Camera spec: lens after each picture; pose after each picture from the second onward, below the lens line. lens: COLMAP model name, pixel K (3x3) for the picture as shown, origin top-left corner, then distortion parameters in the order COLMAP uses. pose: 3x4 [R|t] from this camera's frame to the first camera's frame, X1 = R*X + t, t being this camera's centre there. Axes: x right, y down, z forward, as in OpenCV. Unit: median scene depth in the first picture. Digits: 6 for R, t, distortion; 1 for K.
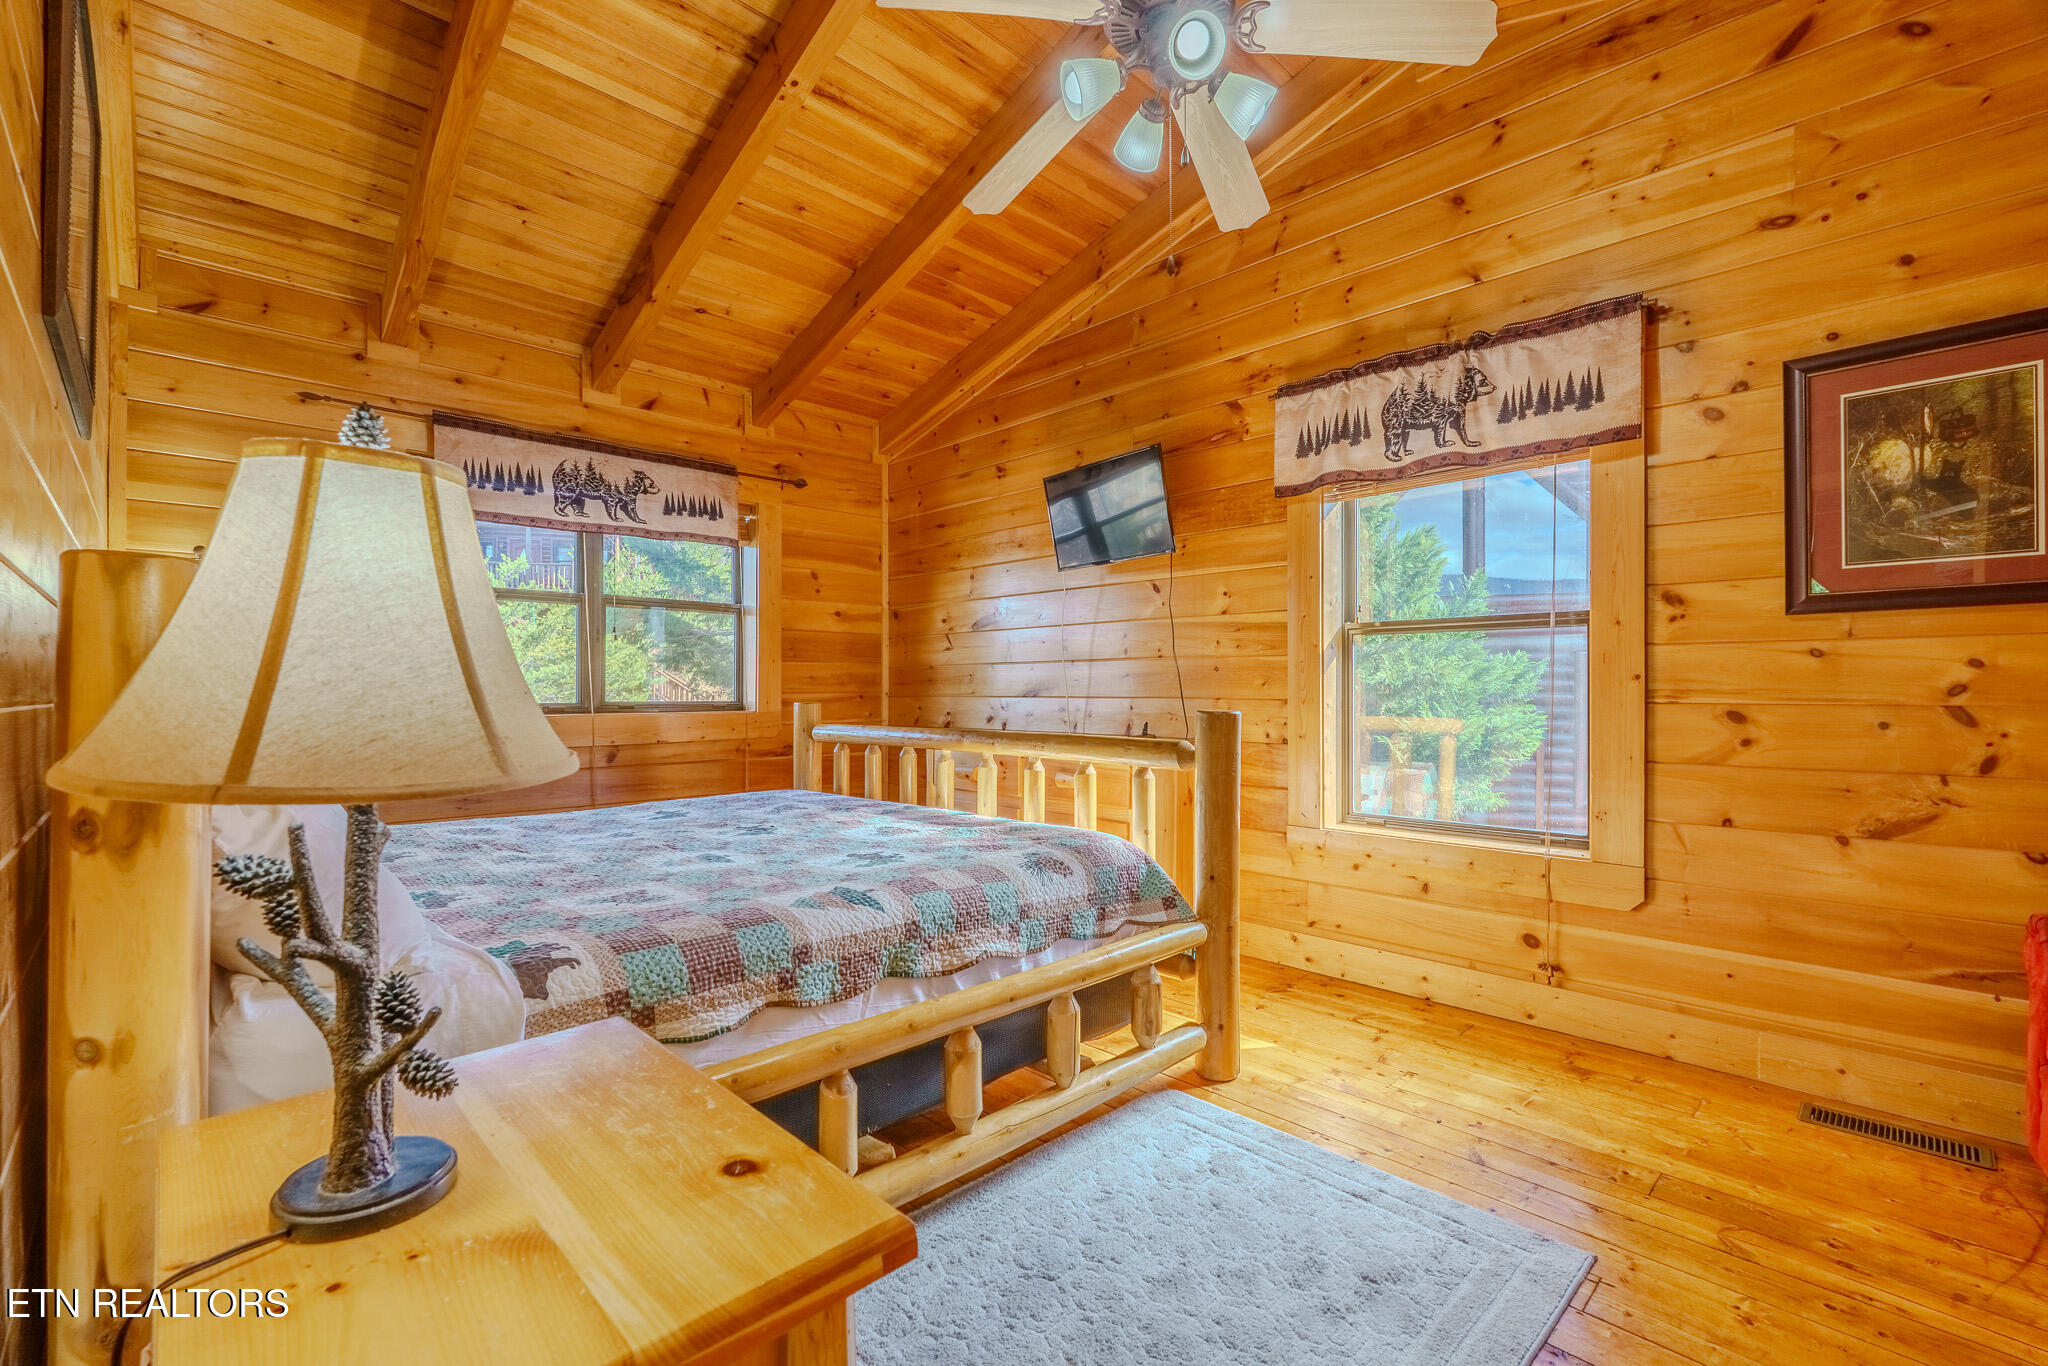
lens RADIAL K [[893.1, 0, 1020.9], [0, 893.1, 689.4], [0, 0, 1]] dist [-0.009848, 0.002191]
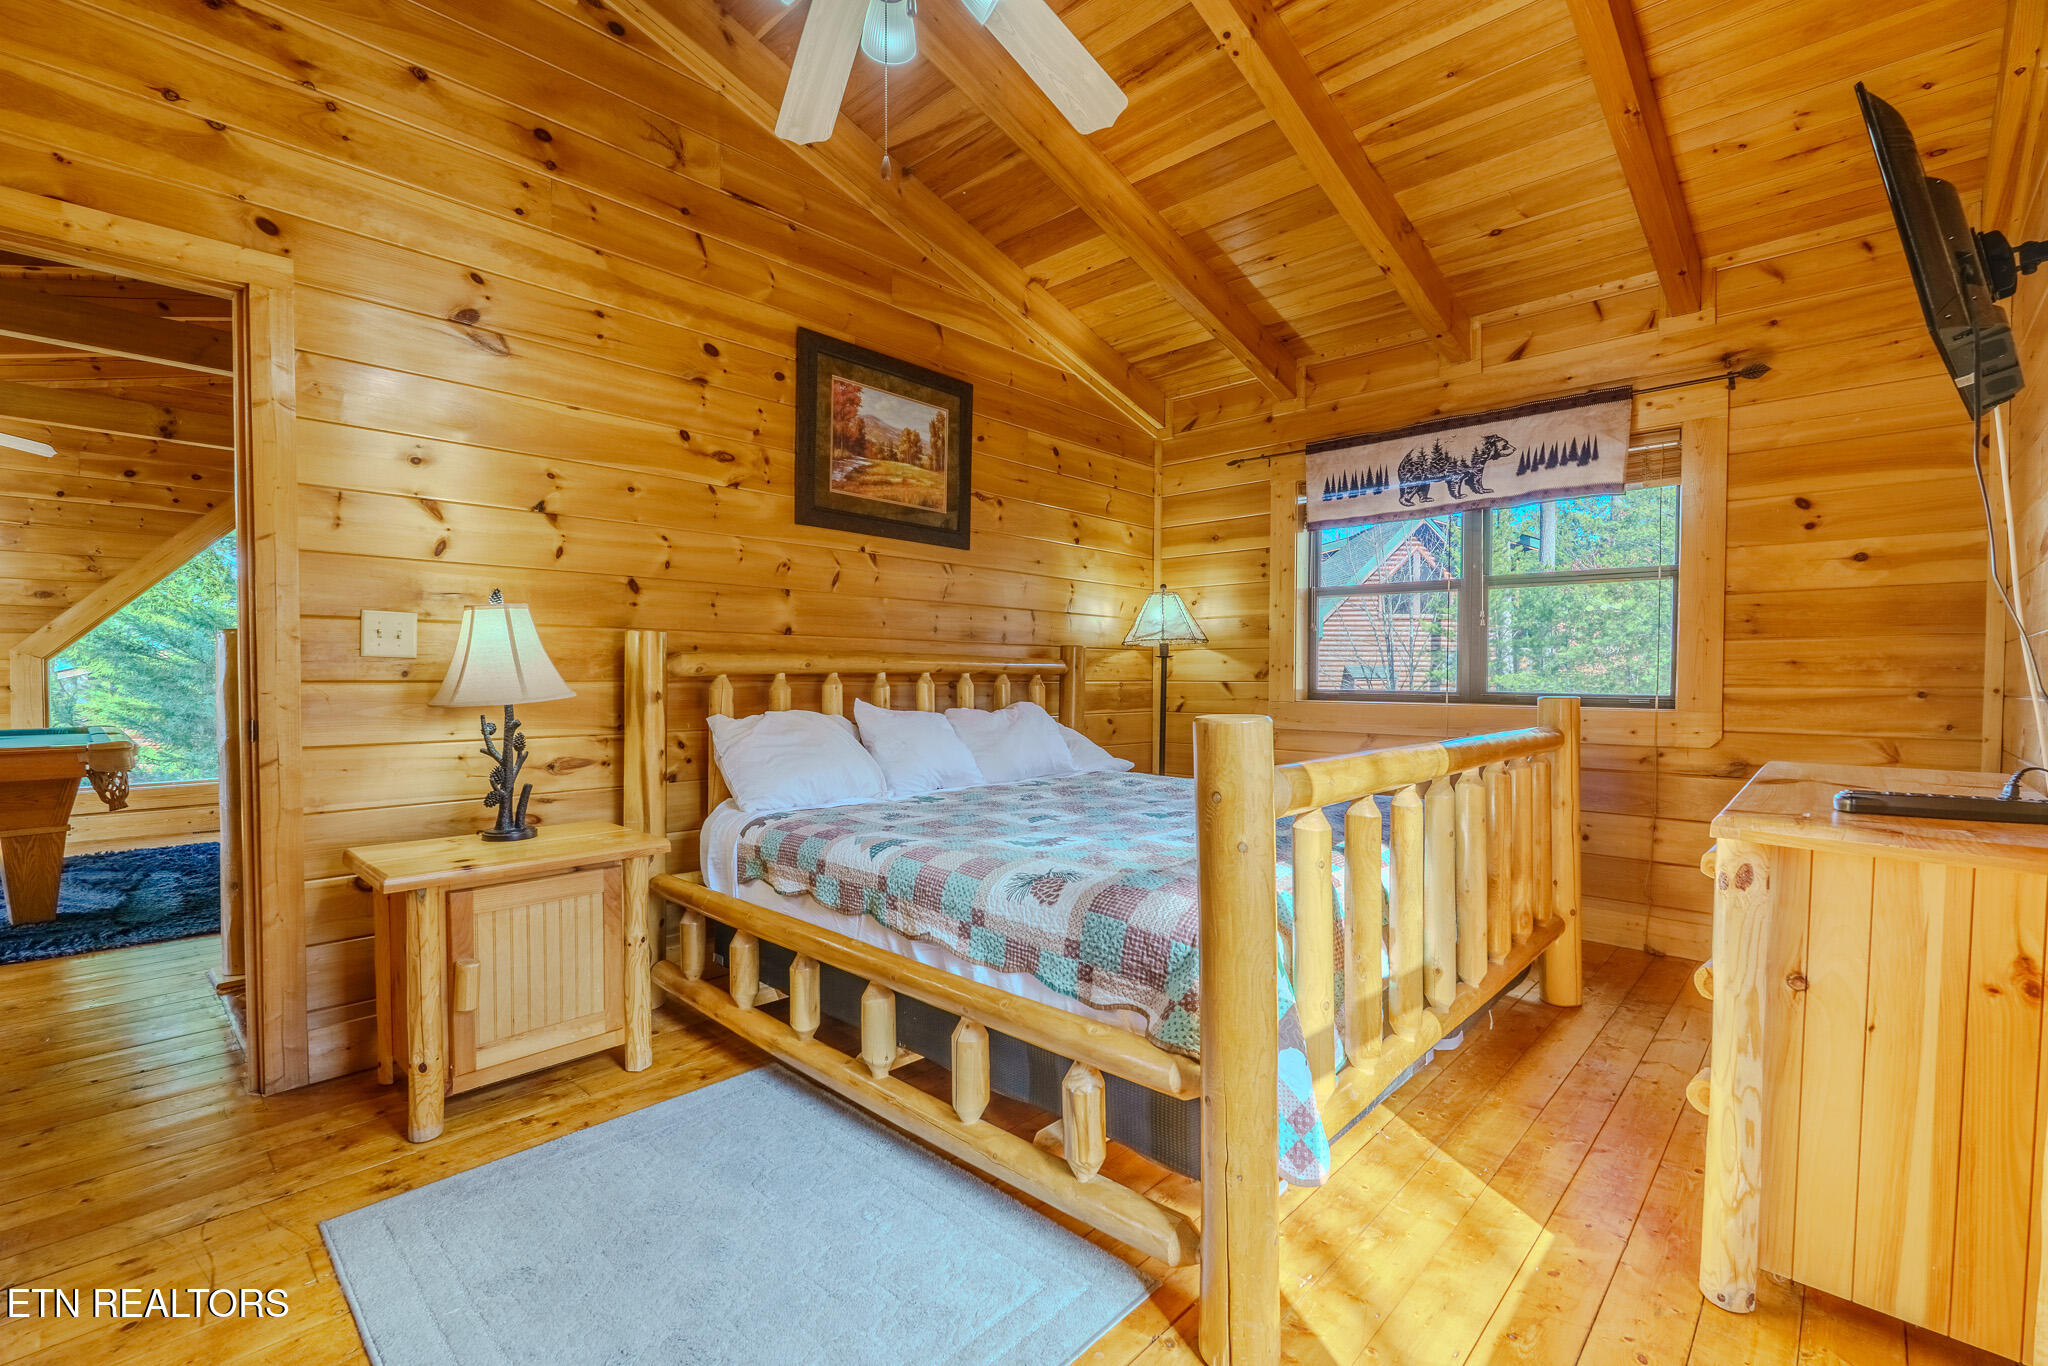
lens RADIAL K [[893.1, 0, 1020.9], [0, 893.1, 689.4], [0, 0, 1]] dist [-0.009848, 0.002191]
pose [[0.047346, 0.018070, -0.998715, 0.475510], [-0.004592, 0.999830, 0.017873, -0.002540], [0.998868, 0.003740, 0.047420, 0.509966]]
